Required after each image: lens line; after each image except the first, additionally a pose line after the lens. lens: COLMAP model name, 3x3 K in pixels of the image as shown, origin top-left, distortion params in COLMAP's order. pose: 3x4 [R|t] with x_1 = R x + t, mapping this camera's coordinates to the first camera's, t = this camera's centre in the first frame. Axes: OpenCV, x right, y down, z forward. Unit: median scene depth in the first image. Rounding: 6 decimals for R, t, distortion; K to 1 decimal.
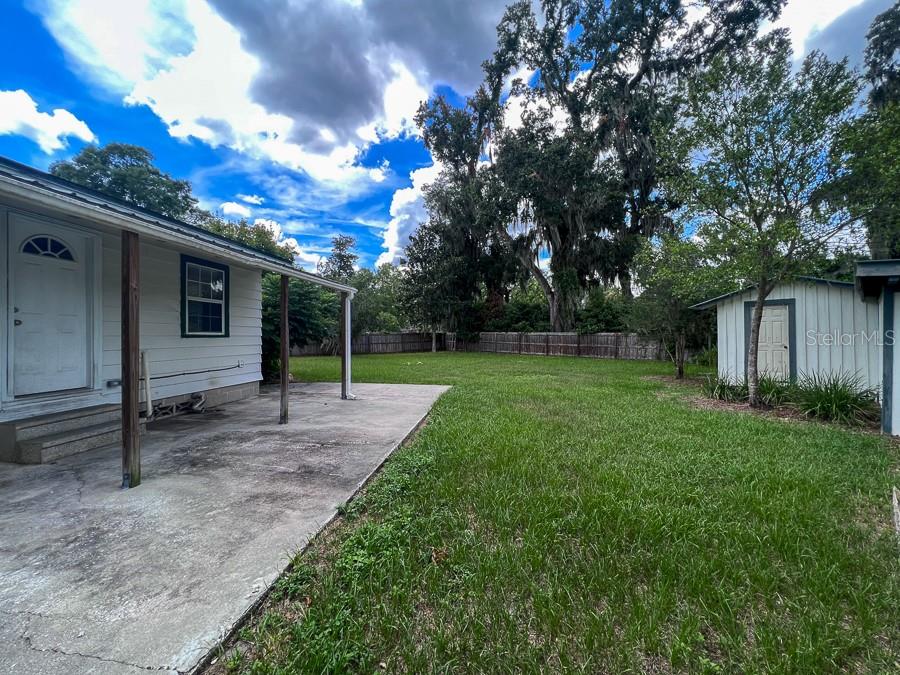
lens RADIAL K [[373.7, 0, 444.0], [0, 373.7, 333.5], [0, 0, 1]] dist [-0.000683, 0.000326]
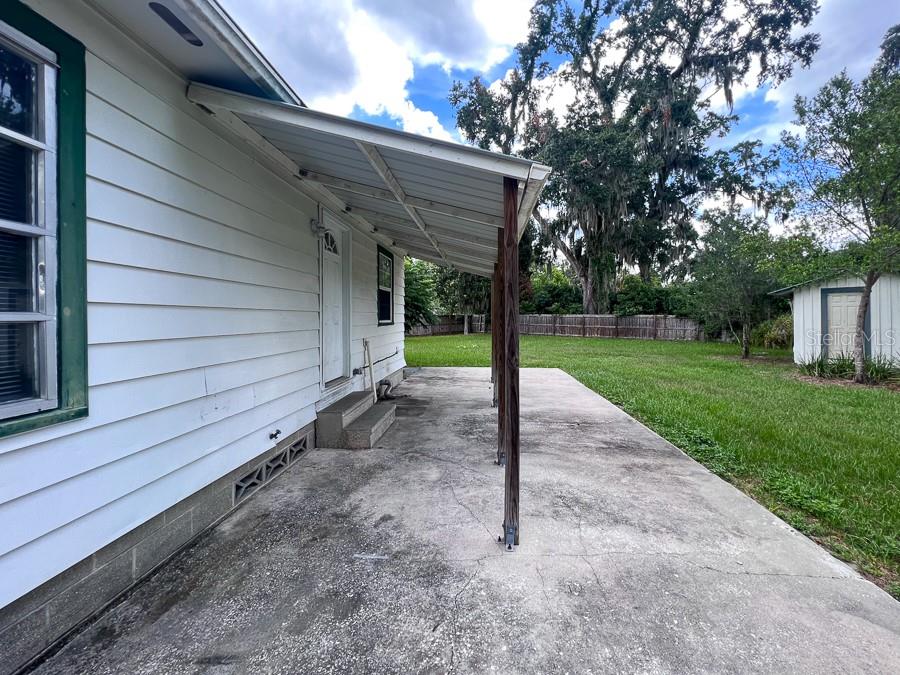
lens RADIAL K [[385.1, 0, 456.6], [0, 385.1, 318.5], [0, 0, 1]] dist [-0.003220, -0.000323]
pose [[0.996200, -0.005223, 0.086937, -0.190343], [0.004245, 0.999926, 0.011429, -0.006804], [-0.086991, -0.011016, 0.996148, -0.022882]]
